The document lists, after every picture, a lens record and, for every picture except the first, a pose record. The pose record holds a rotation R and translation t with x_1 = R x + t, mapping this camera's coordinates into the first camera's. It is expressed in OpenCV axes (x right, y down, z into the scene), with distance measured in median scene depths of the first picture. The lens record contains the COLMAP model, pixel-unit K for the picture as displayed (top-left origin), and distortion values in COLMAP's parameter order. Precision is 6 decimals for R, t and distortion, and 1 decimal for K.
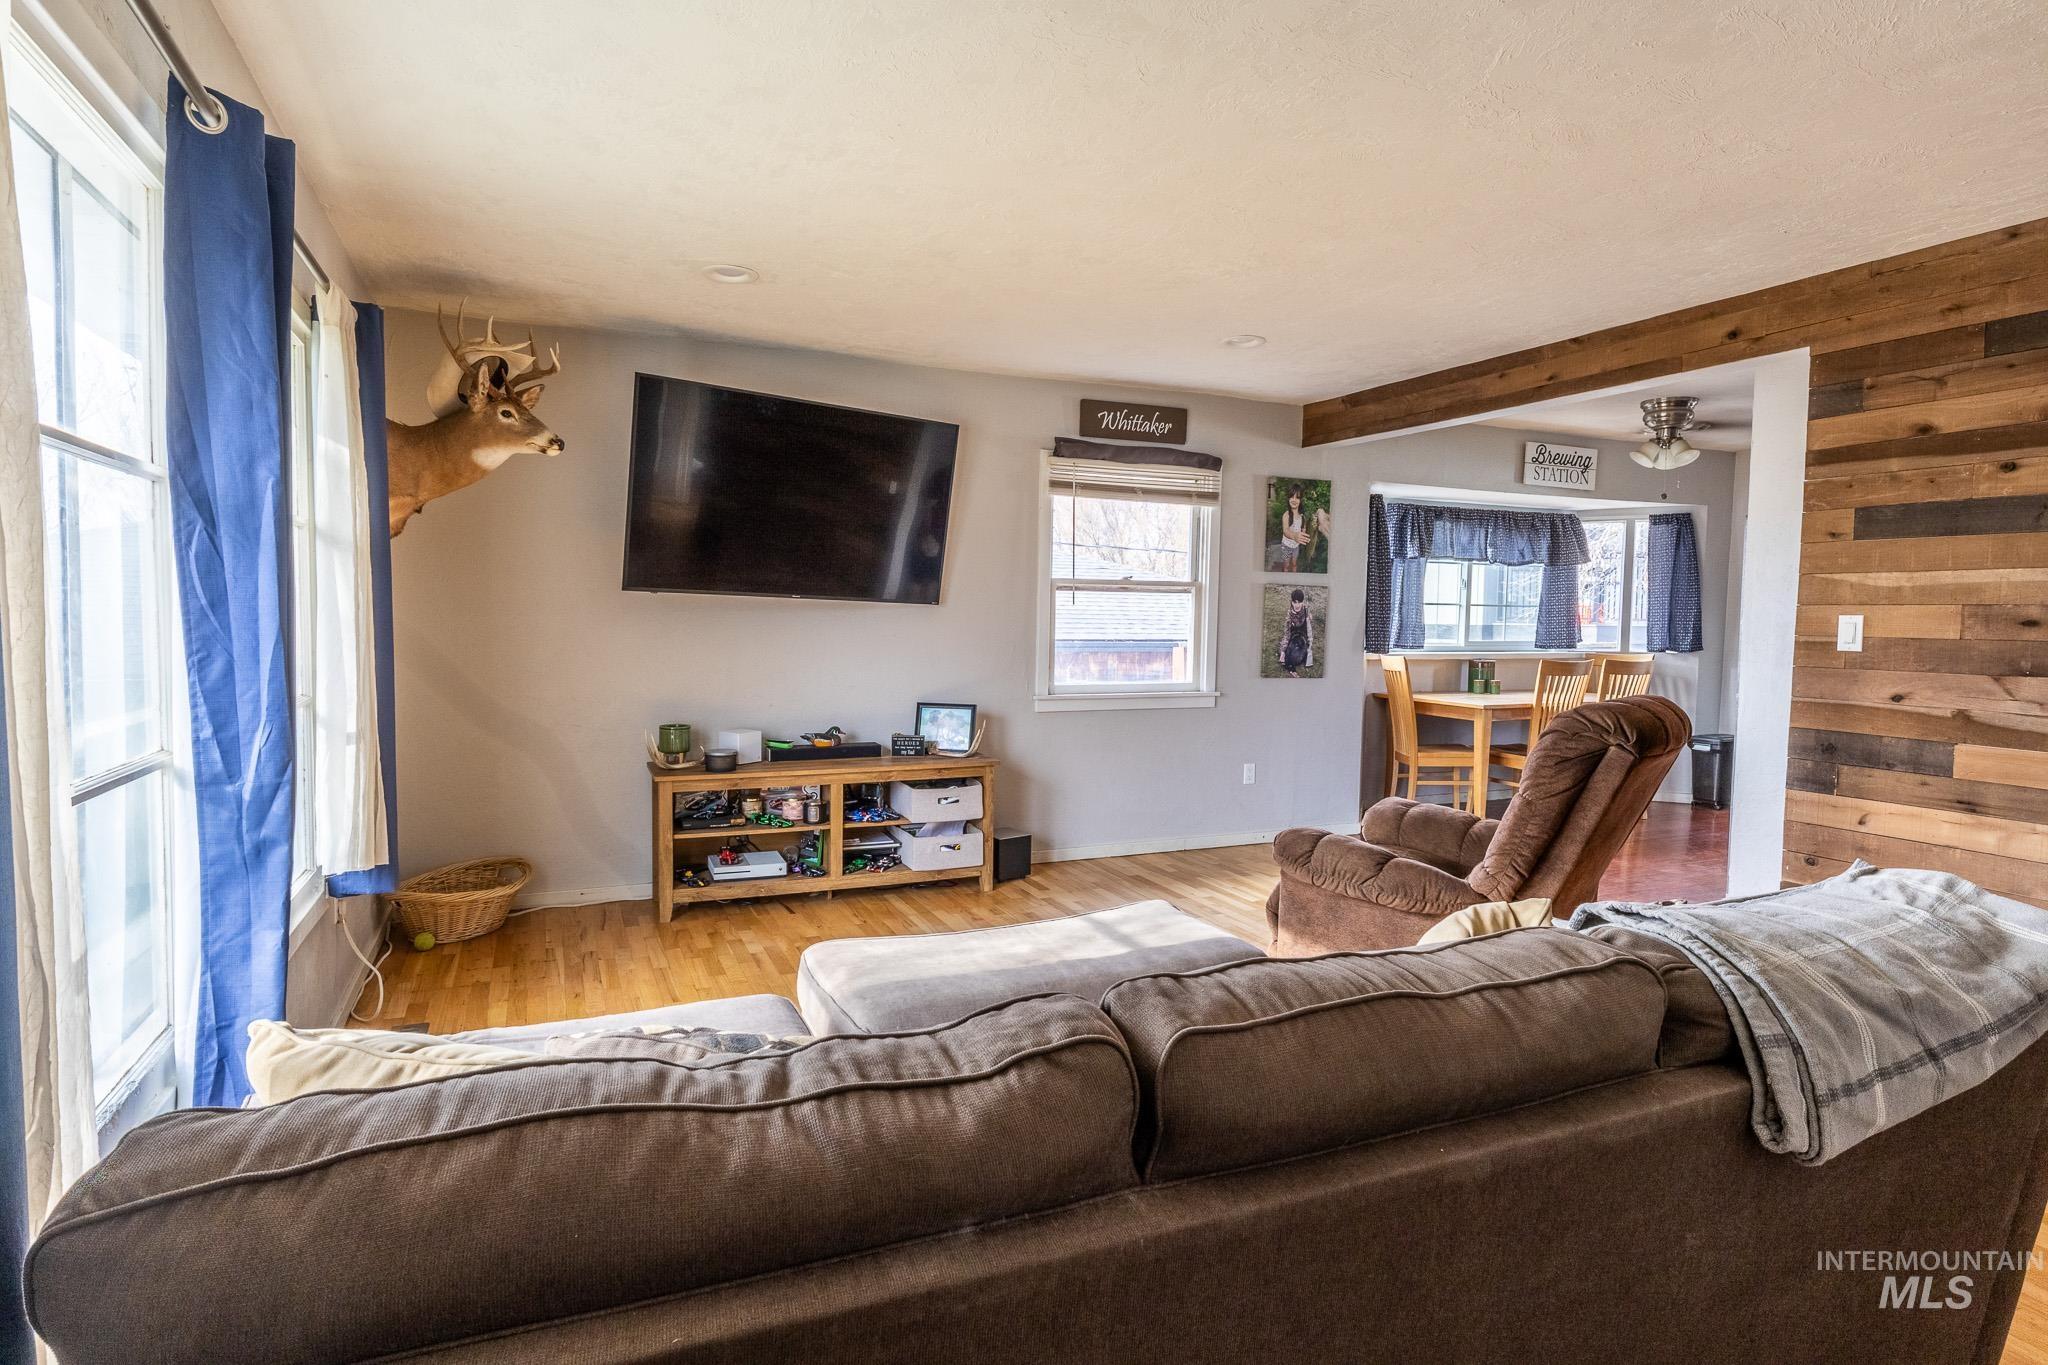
lens RADIAL K [[1095.5, 0, 1016.1], [0, 1095.5, 673.5], [0, 0, 1]] dist [0.002491, 0.000987]
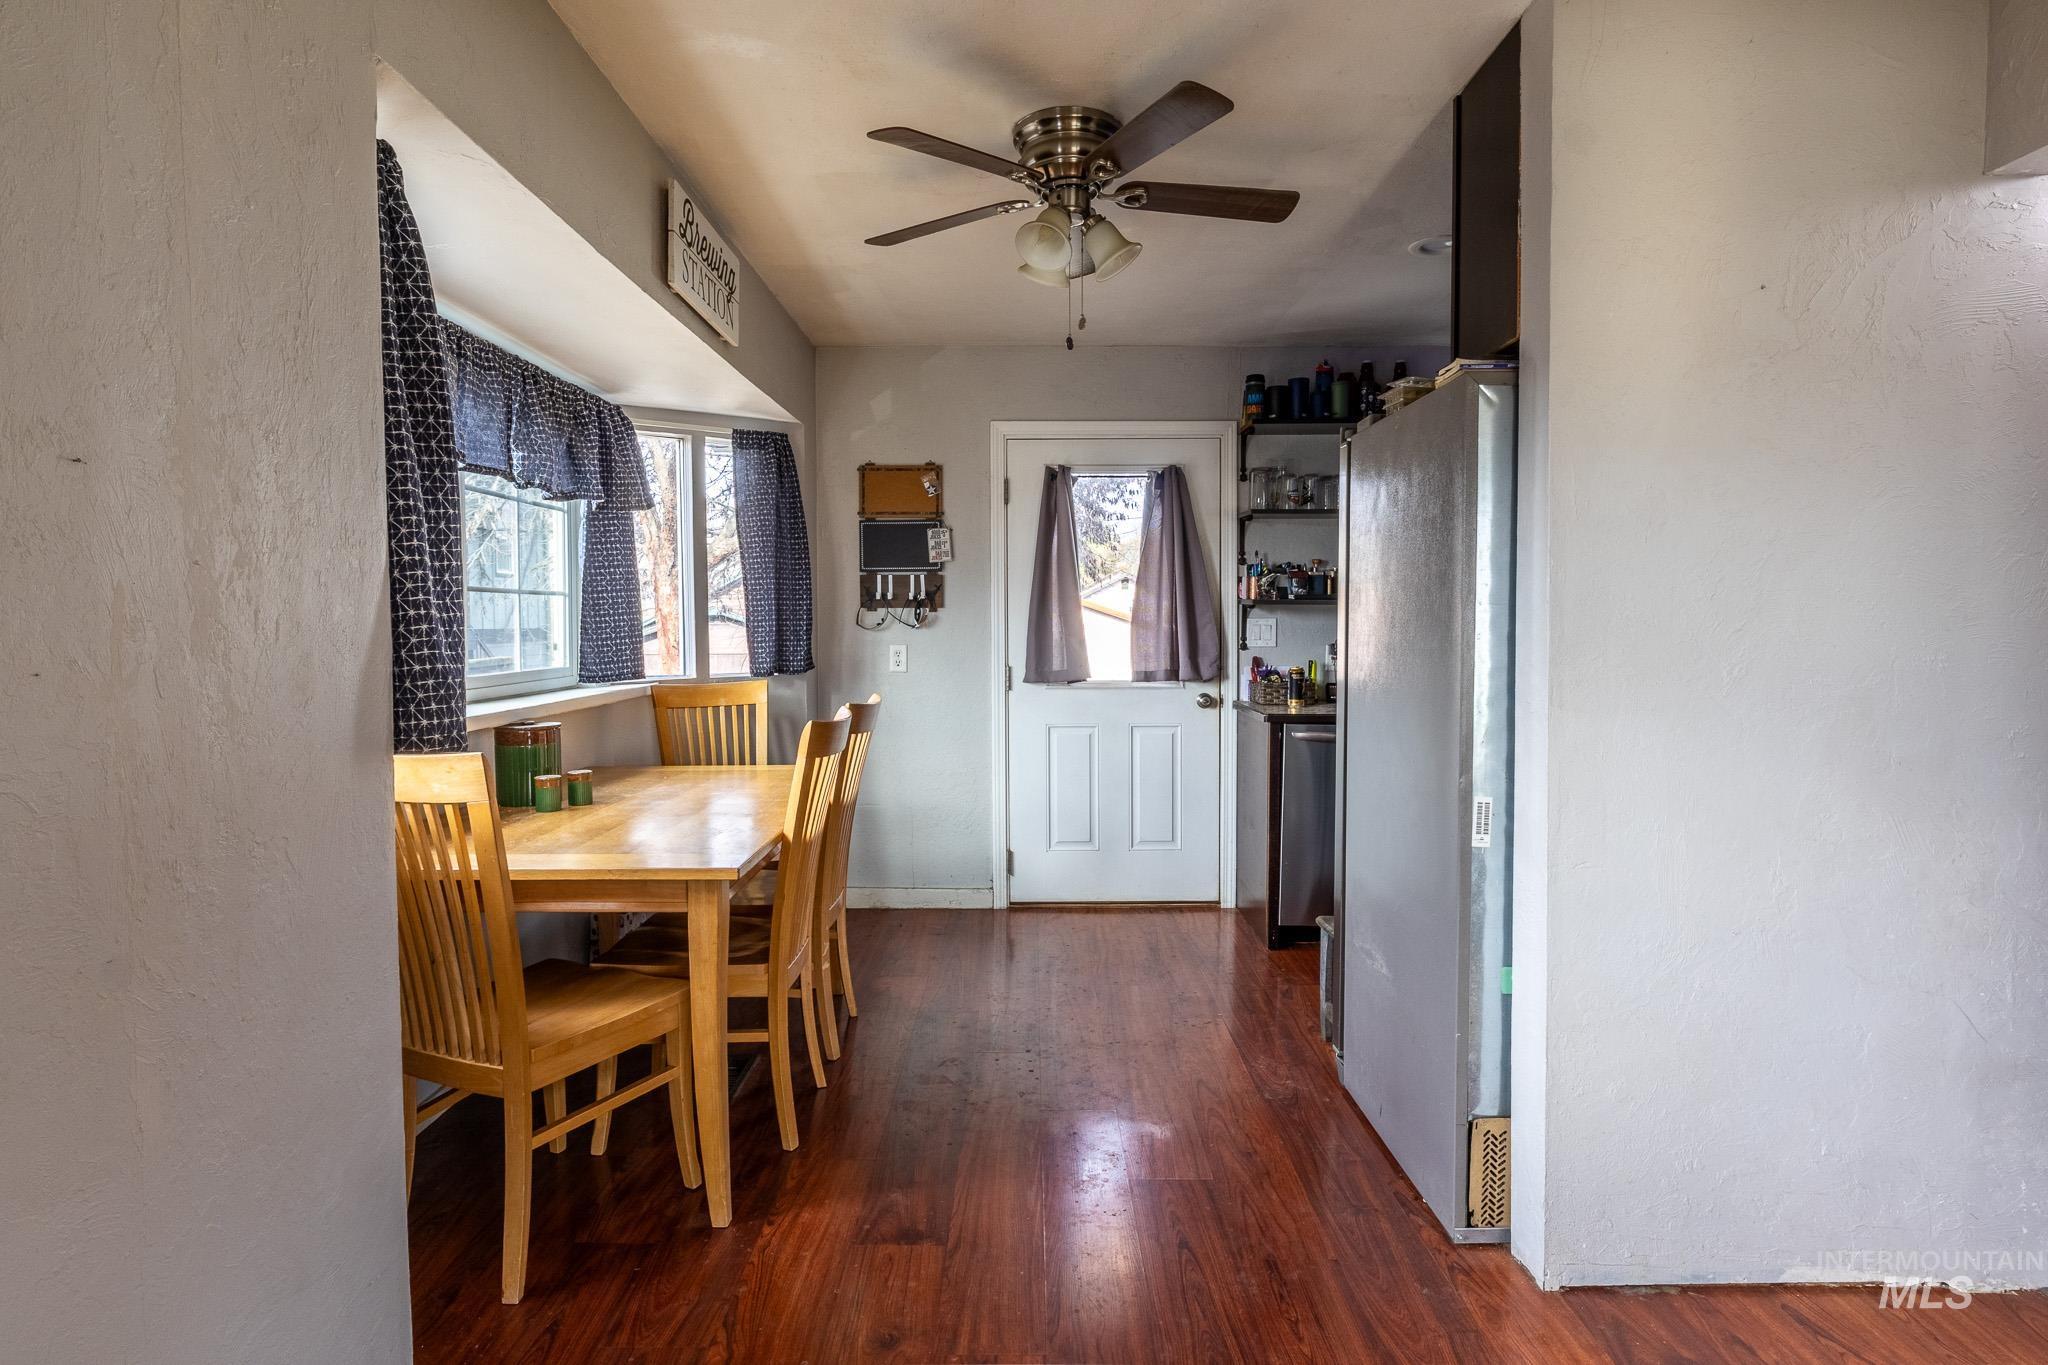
lens RADIAL K [[1095.5, 0, 1029.9], [0, 1095.5, 675.1], [0, 0, 1]] dist [0.002491, 0.000987]
pose [[0.396619, -0.060492, 0.915988, 0.128135], [0.060116, 0.997396, 0.039838, -0.034904], [-0.916013, 0.039265, 0.399223, 0.664946]]
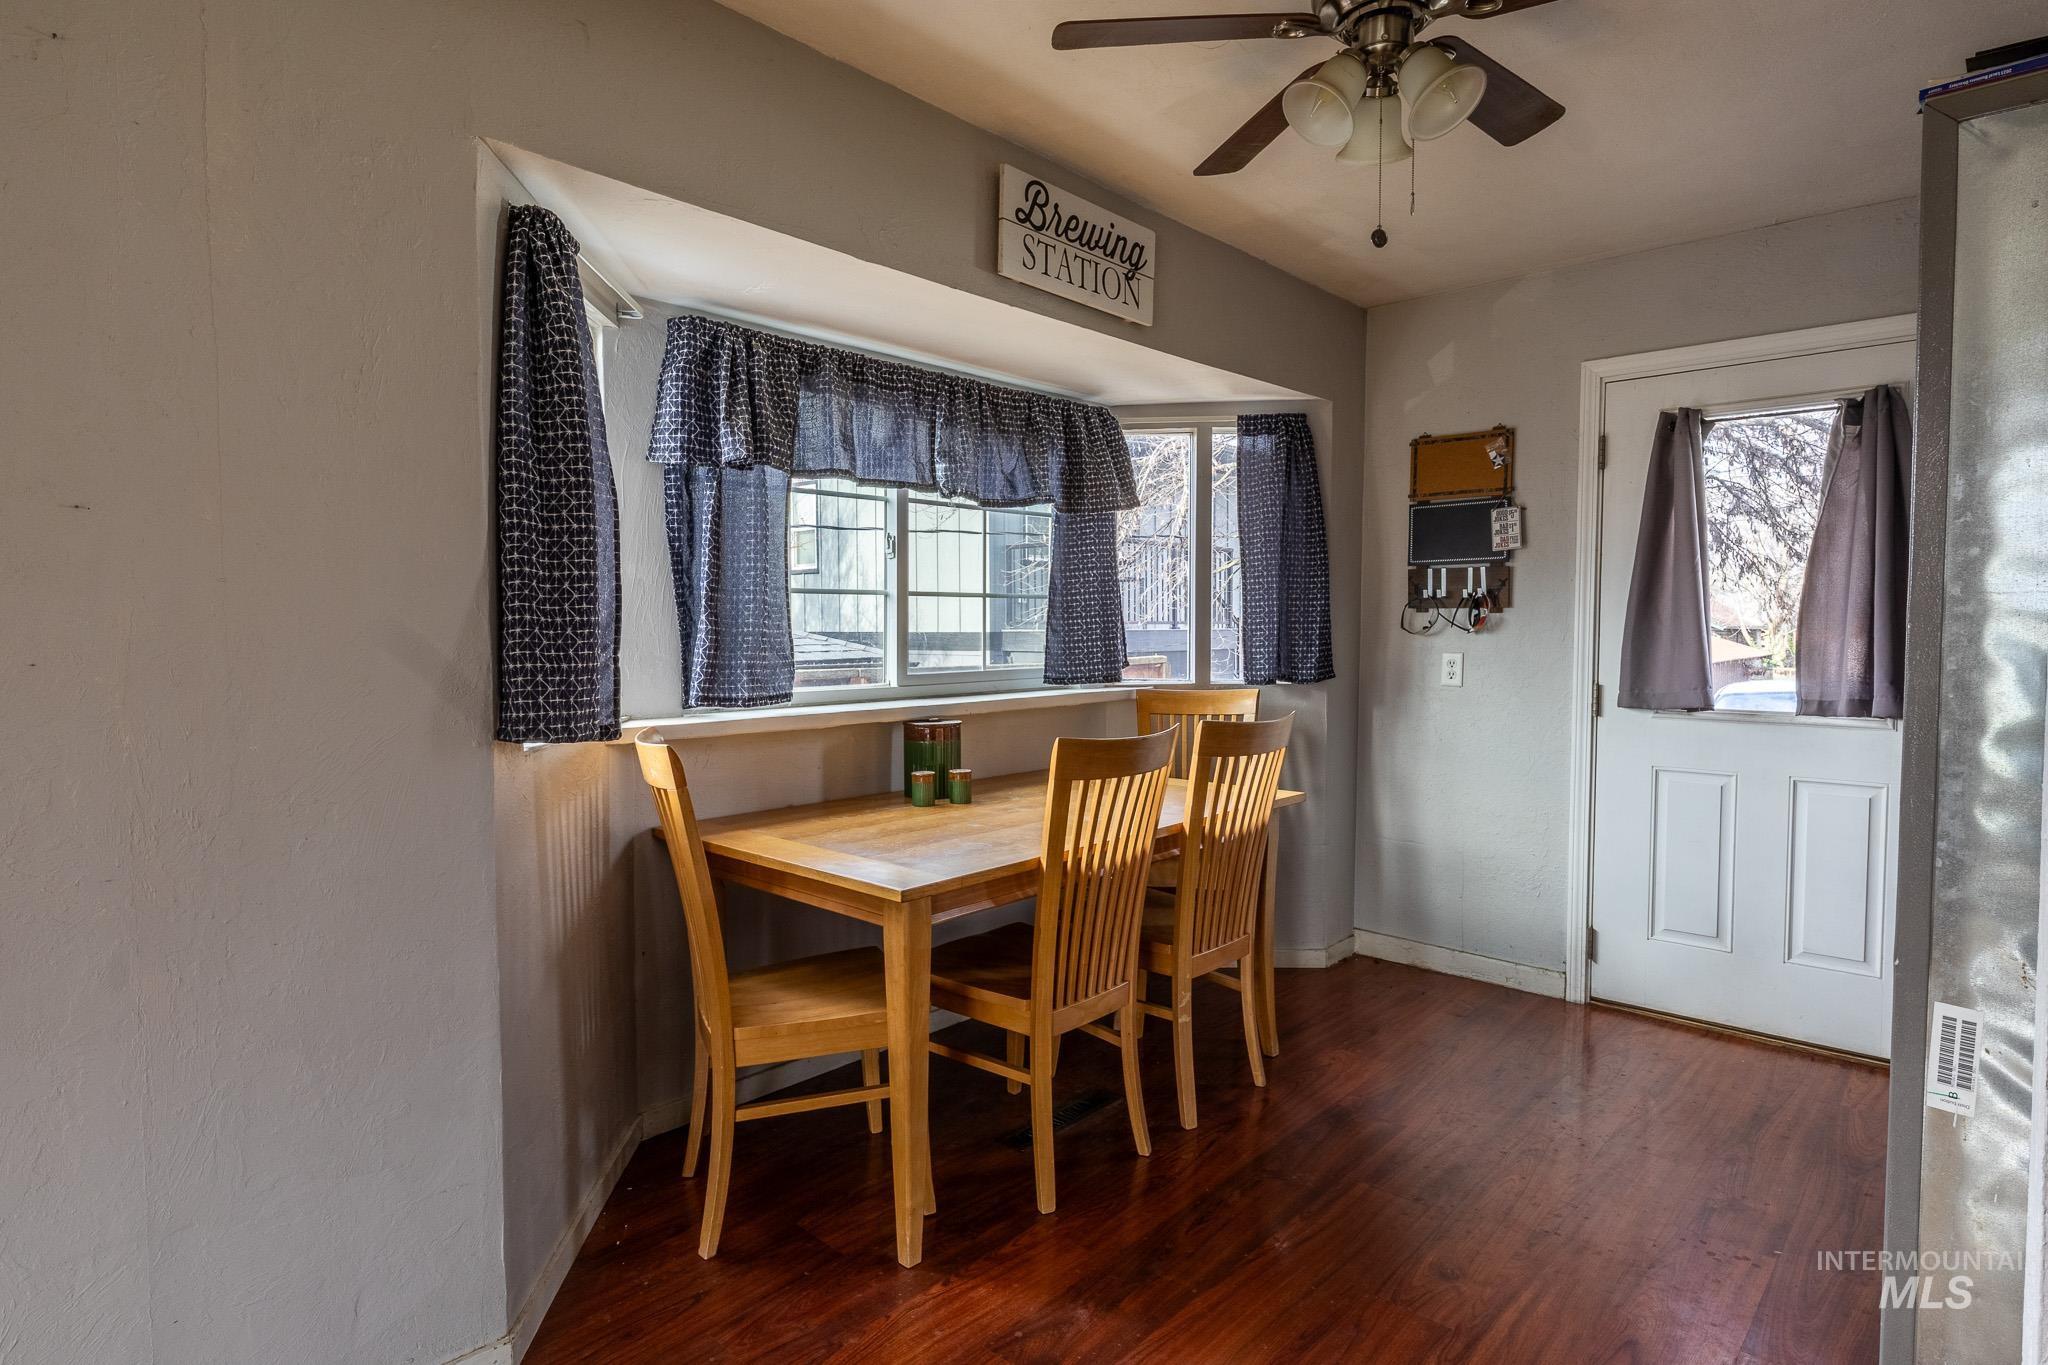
lens RADIAL K [[1095.5, 0, 1026.2], [0, 1095.5, 676.5], [0, 0, 1]] dist [0.002491, 0.000987]
pose [[0.913883, -0.034215, 0.404534, 0.285162], [0.036545, 0.999330, 0.001963, -0.028846], [-0.404330, 0.012990, 0.914521, 0.591396]]
